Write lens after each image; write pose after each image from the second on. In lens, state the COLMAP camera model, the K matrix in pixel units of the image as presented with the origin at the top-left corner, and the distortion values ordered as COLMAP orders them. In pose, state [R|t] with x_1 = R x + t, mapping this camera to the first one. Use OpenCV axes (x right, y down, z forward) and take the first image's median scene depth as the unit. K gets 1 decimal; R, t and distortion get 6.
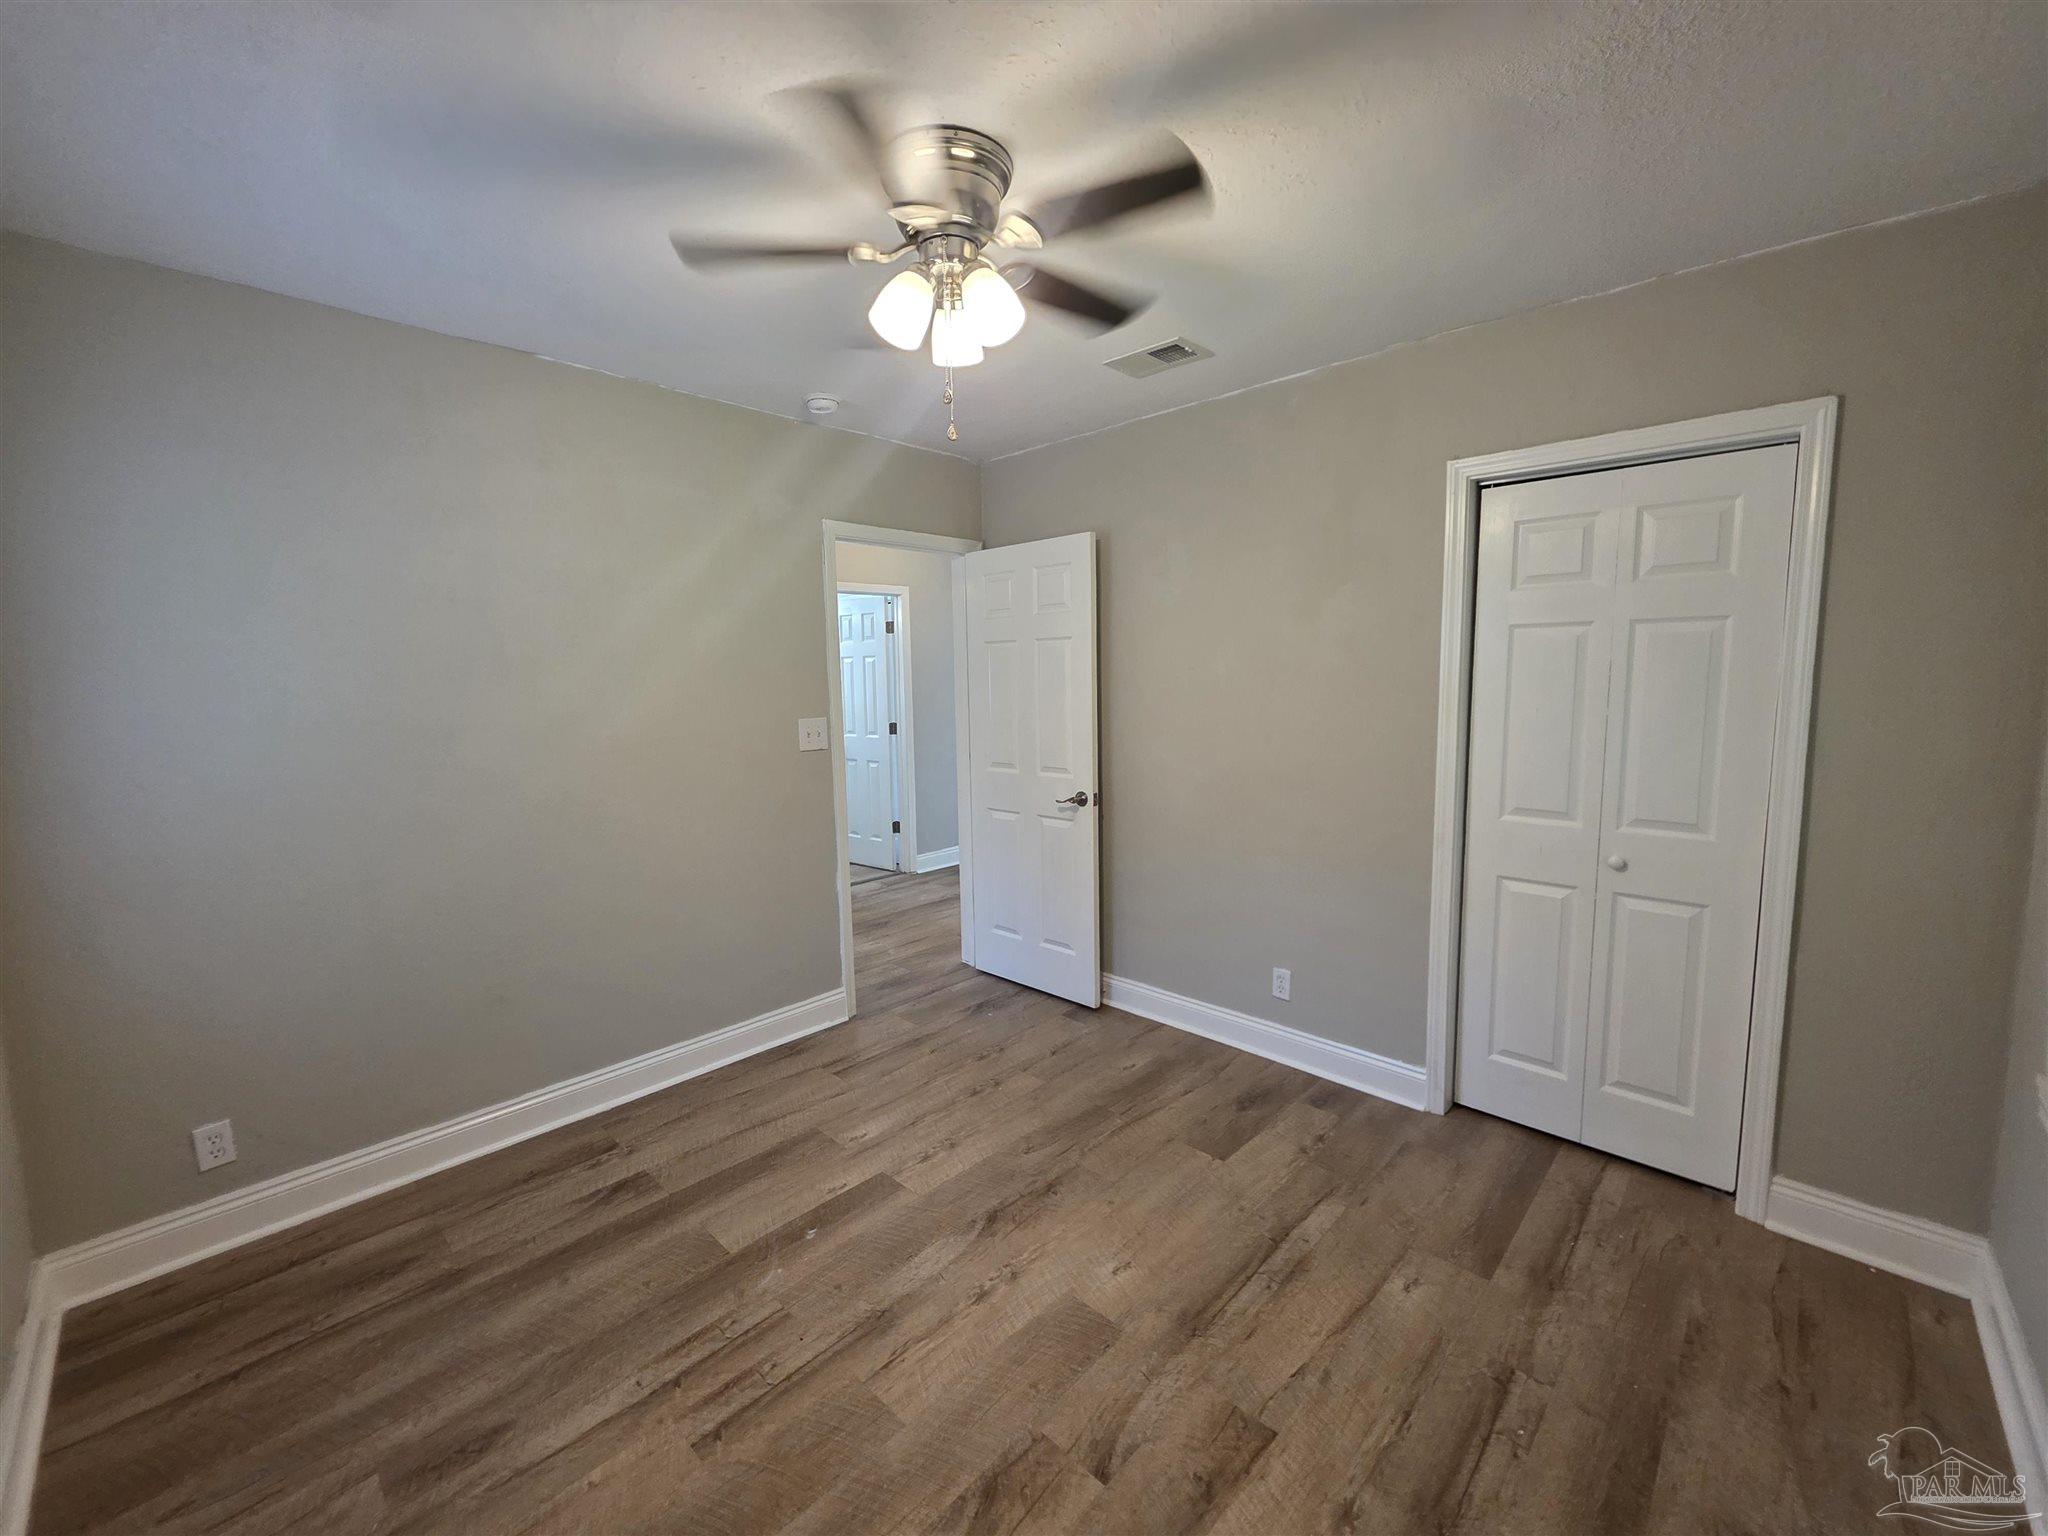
lens RADIAL K [[825.4, 0, 1010.3], [0, 825.4, 766.9], [0, 0, 1]] dist [0.005910, -0.000998]
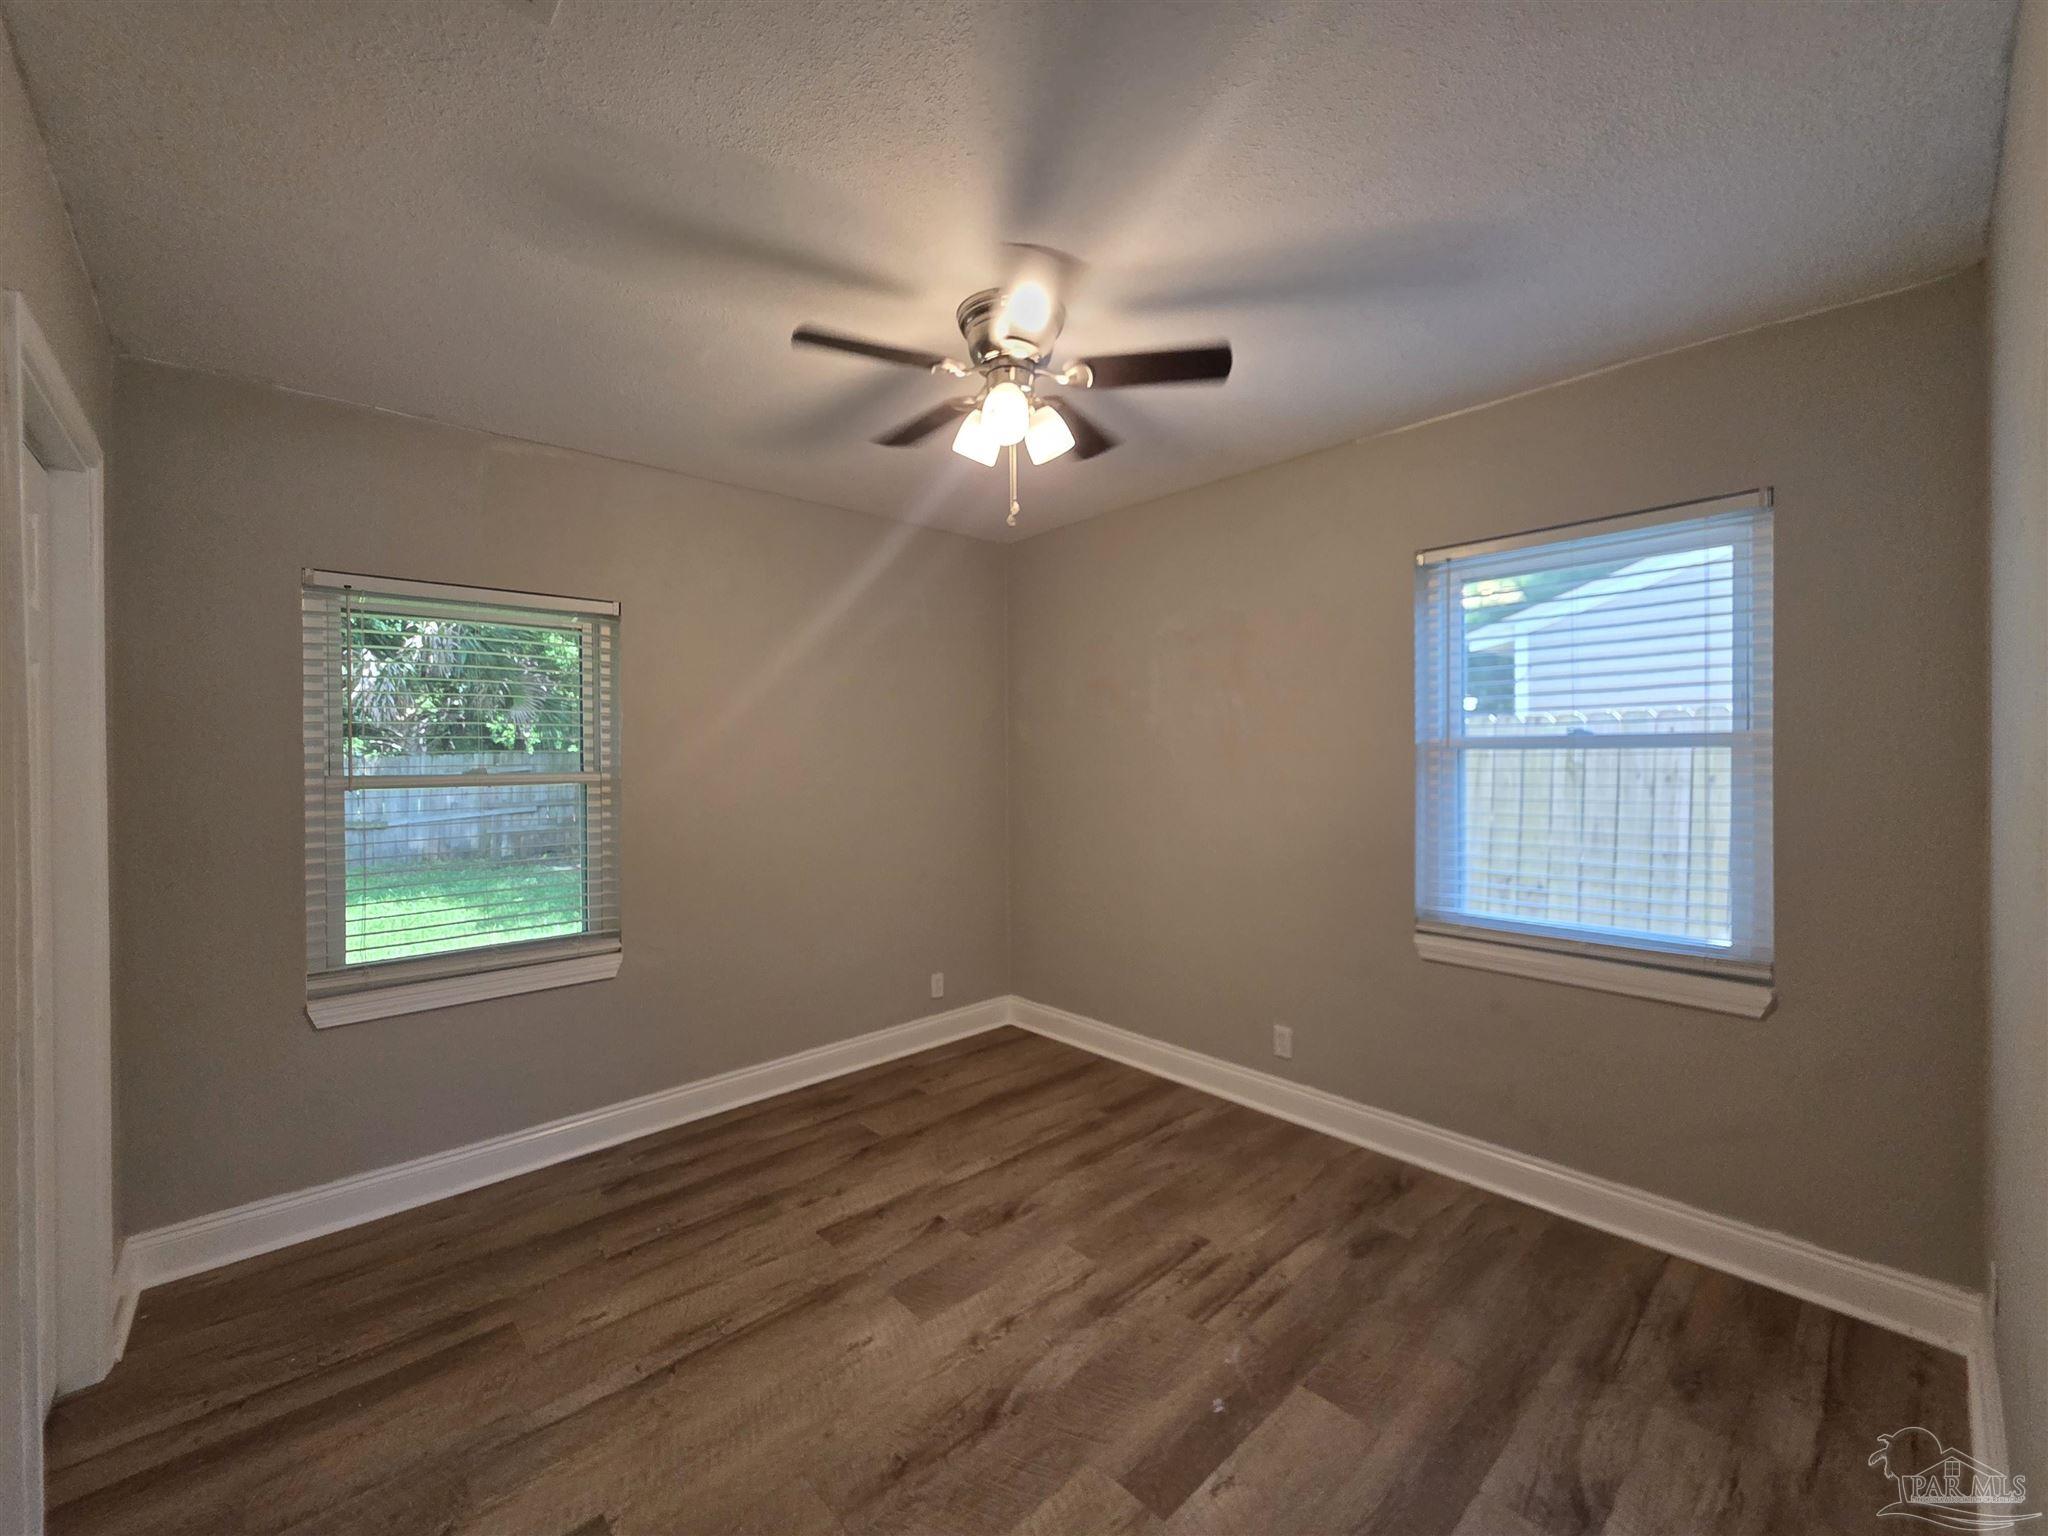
lens RADIAL K [[825.4, 0, 1008.1], [0, 825.4, 768.5], [0, 0, 1]] dist [0.005910, -0.000998]
pose [[-0.997608, 0.022126, 0.065491, -0.114137], [0.030181, 0.991737, 0.124684, -0.165331], [-0.062191, 0.126362, -0.990033, 1.890670]]
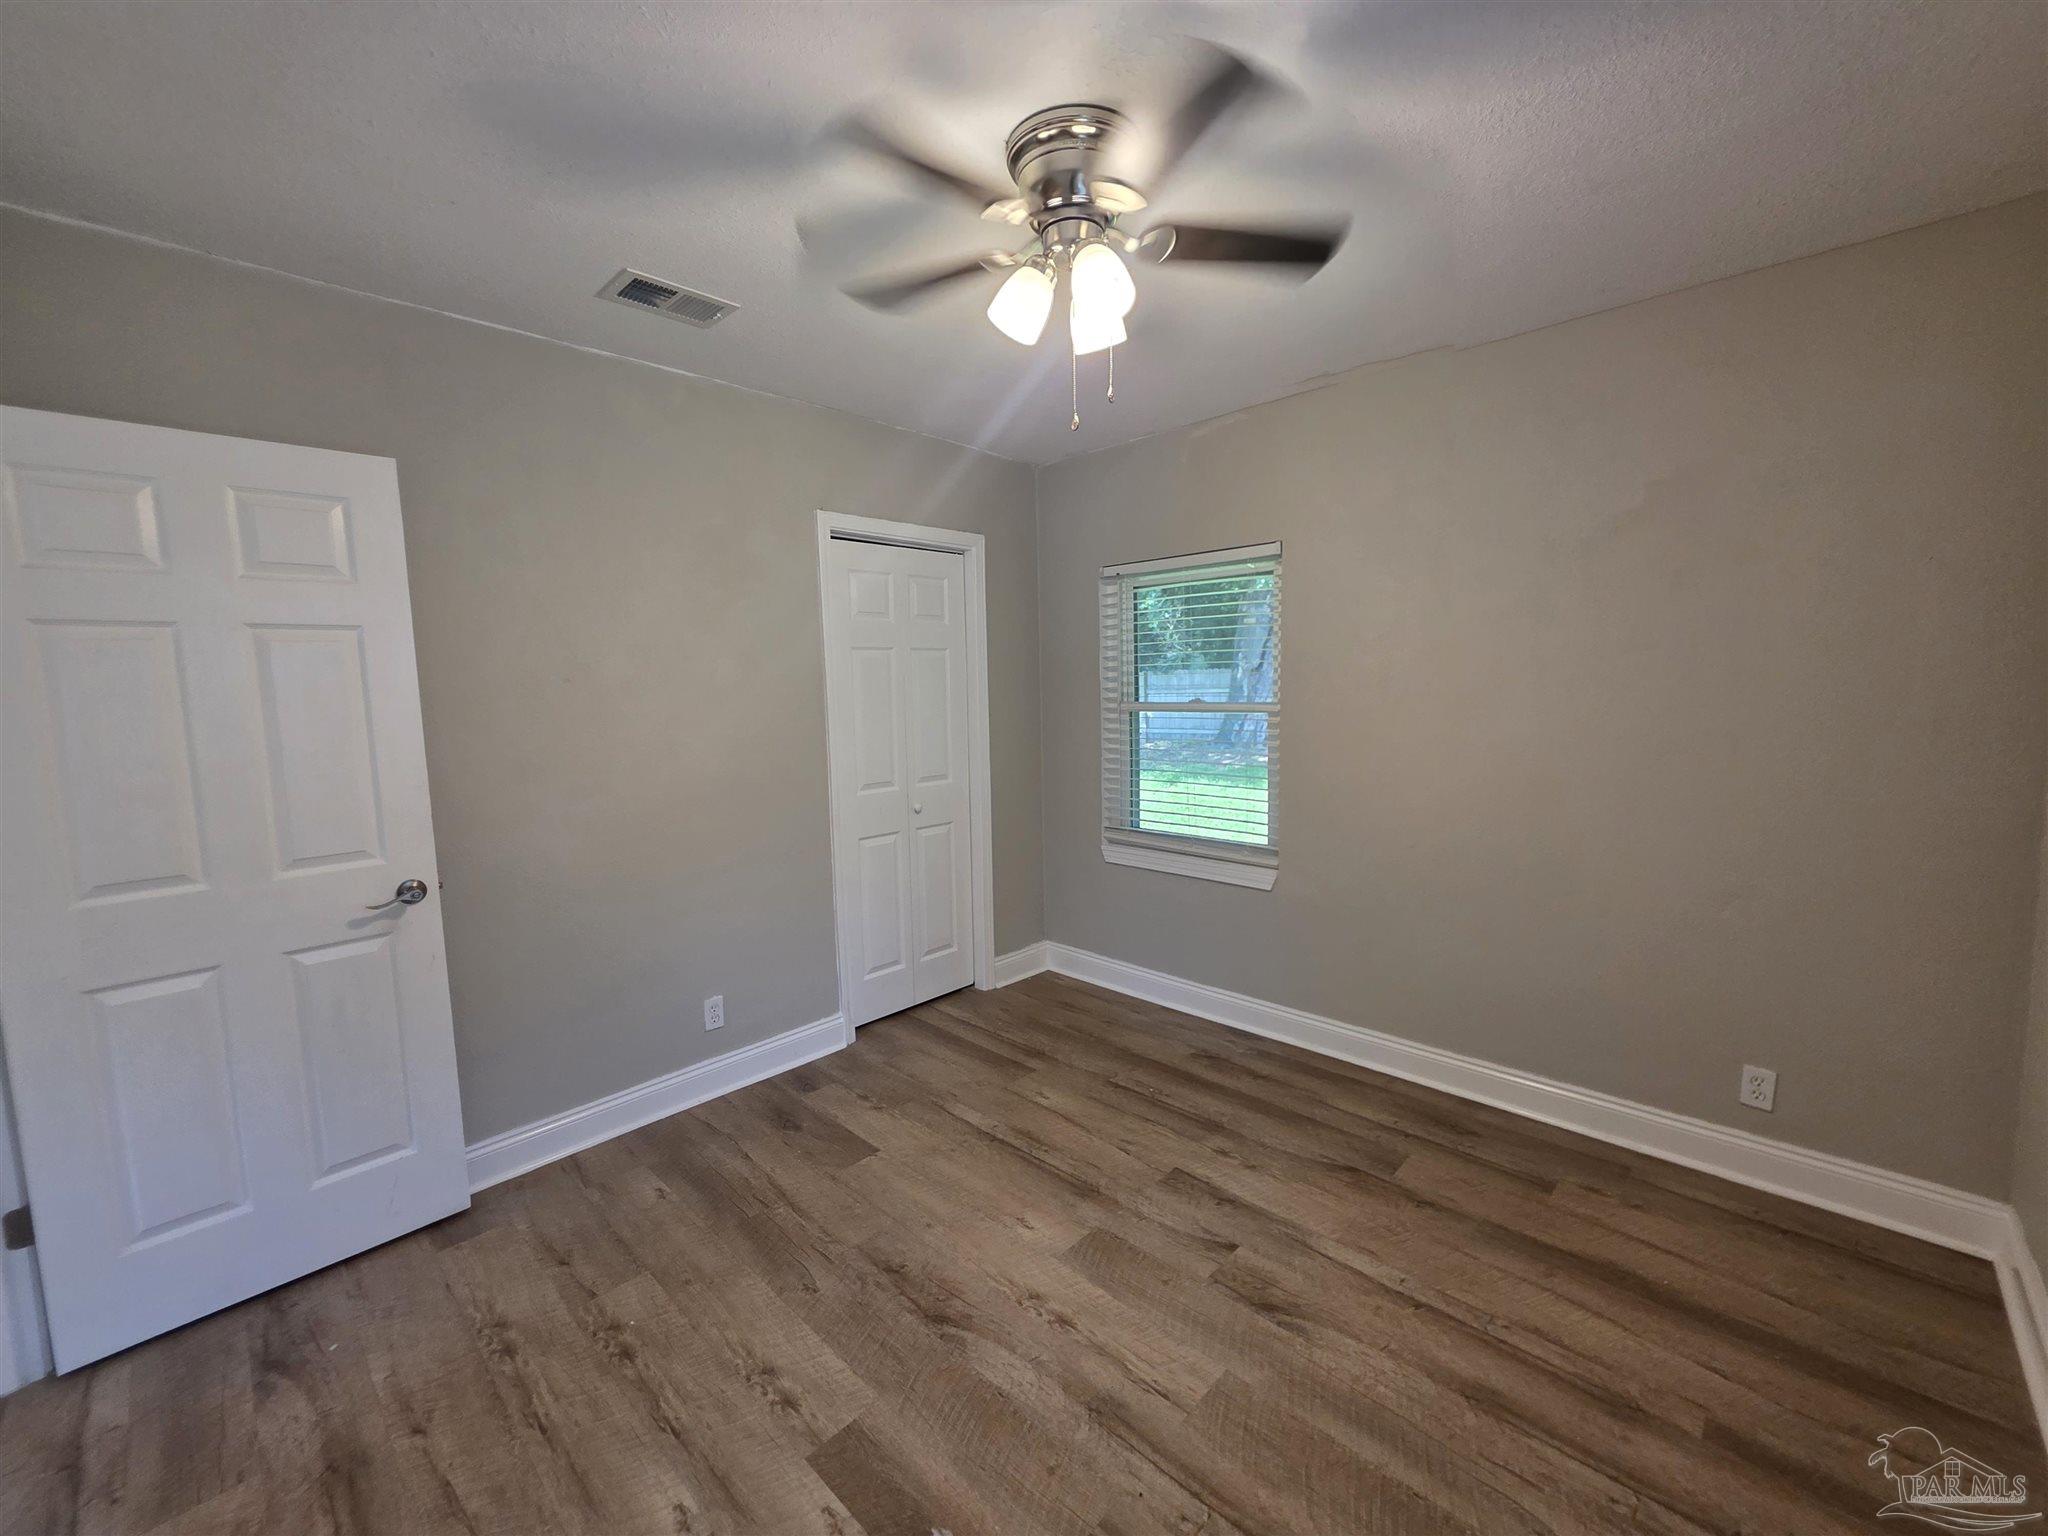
lens RADIAL K [[825.4, 0, 1027.2], [0, 825.4, 764.2], [0, 0, 1]] dist [0.005910, -0.000998]
pose [[-0.001737, -0.088925, 0.996037, -0.909543], [0.133987, 0.987036, 0.088355, -0.082901], [-0.990982, 0.133610, 0.010200, 0.928015]]
